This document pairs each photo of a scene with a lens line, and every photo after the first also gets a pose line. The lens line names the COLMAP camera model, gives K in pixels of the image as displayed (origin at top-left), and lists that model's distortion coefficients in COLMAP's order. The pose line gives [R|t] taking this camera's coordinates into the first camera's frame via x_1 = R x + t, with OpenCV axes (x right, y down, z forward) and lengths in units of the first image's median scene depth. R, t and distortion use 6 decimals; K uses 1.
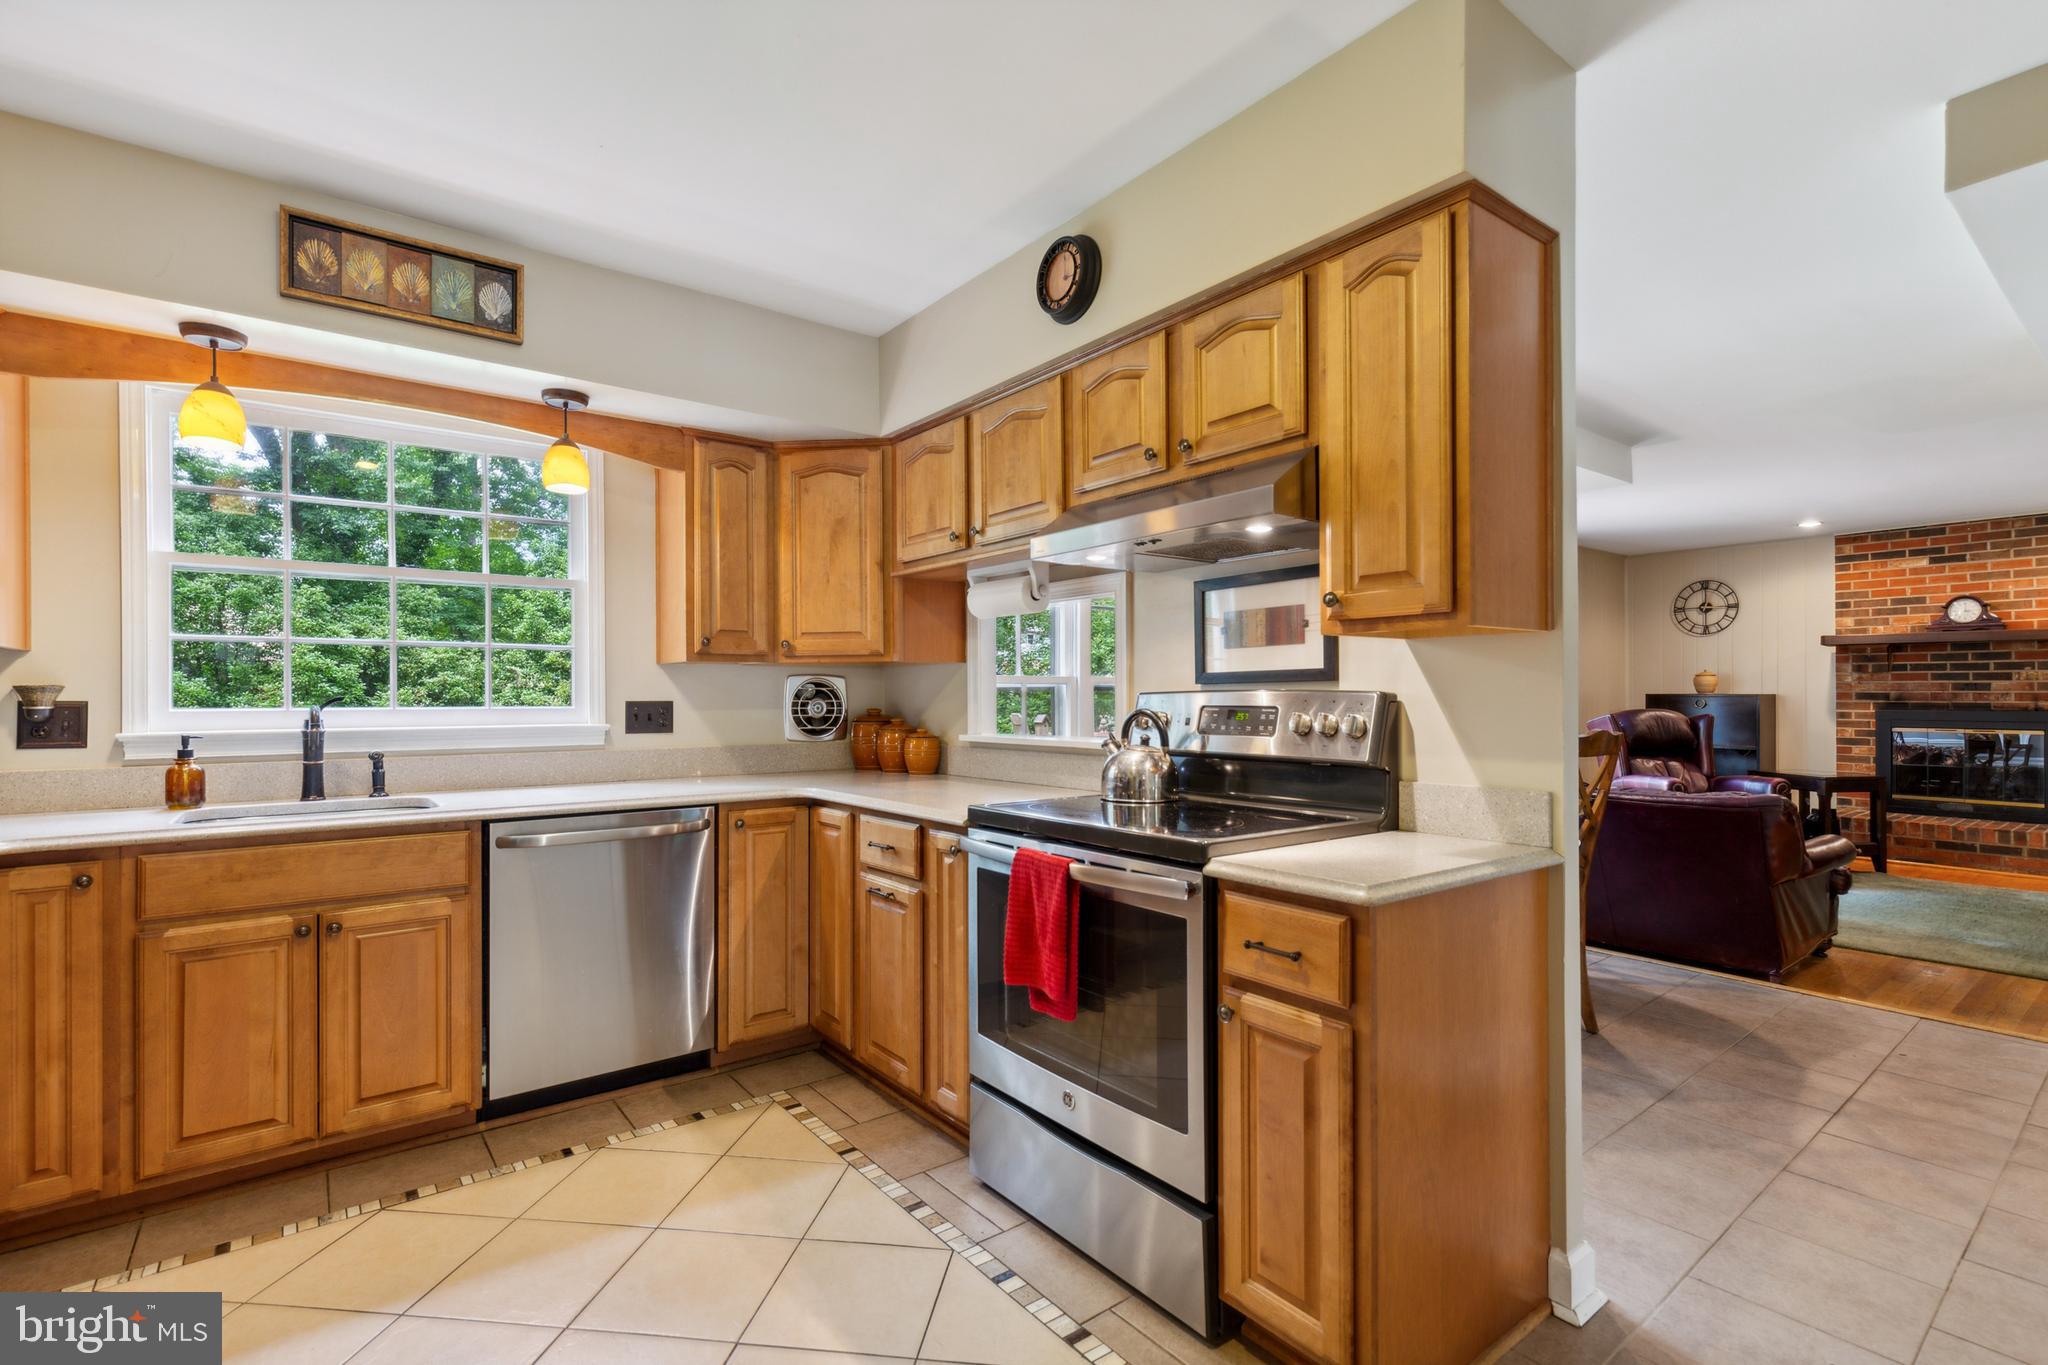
lens RADIAL K [[939.6, 0, 1020.0], [0, 939.6, 695.4], [0, 0, 1]] dist [0.000594, 0.000524]
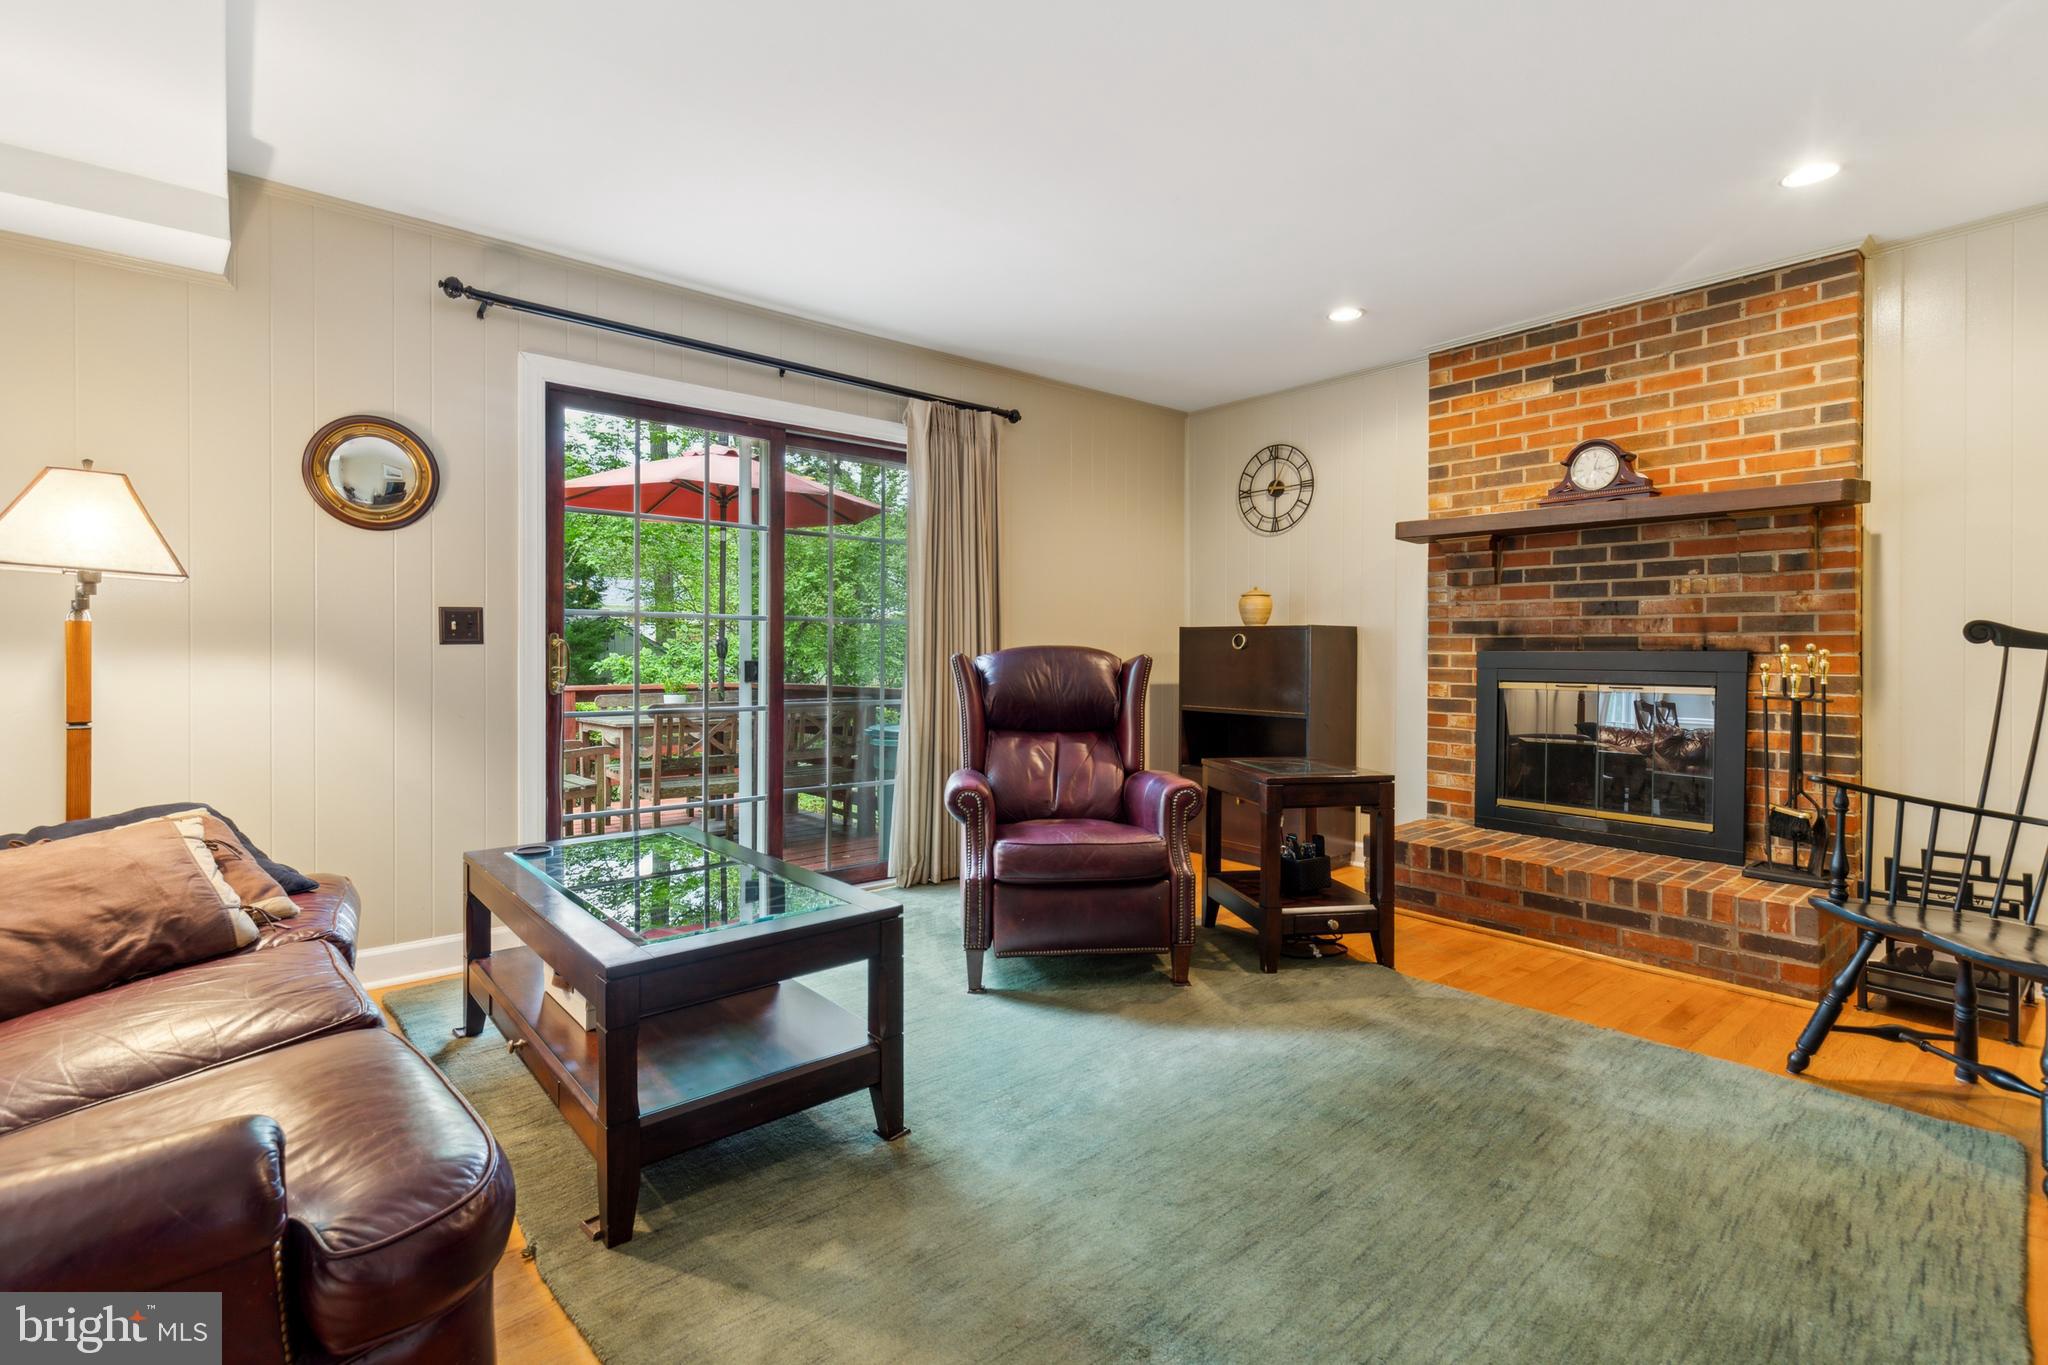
lens RADIAL K [[939.6, 0, 1030.4], [0, 939.6, 662.7], [0, 0, 1]] dist [0.000594, 0.000524]
pose [[0.998375, 0.006284, 0.056639, 0.622178], [-0.006764, 0.999943, 0.008282, 0.020313], [-0.056584, -0.008652, 0.998360, 0.453562]]
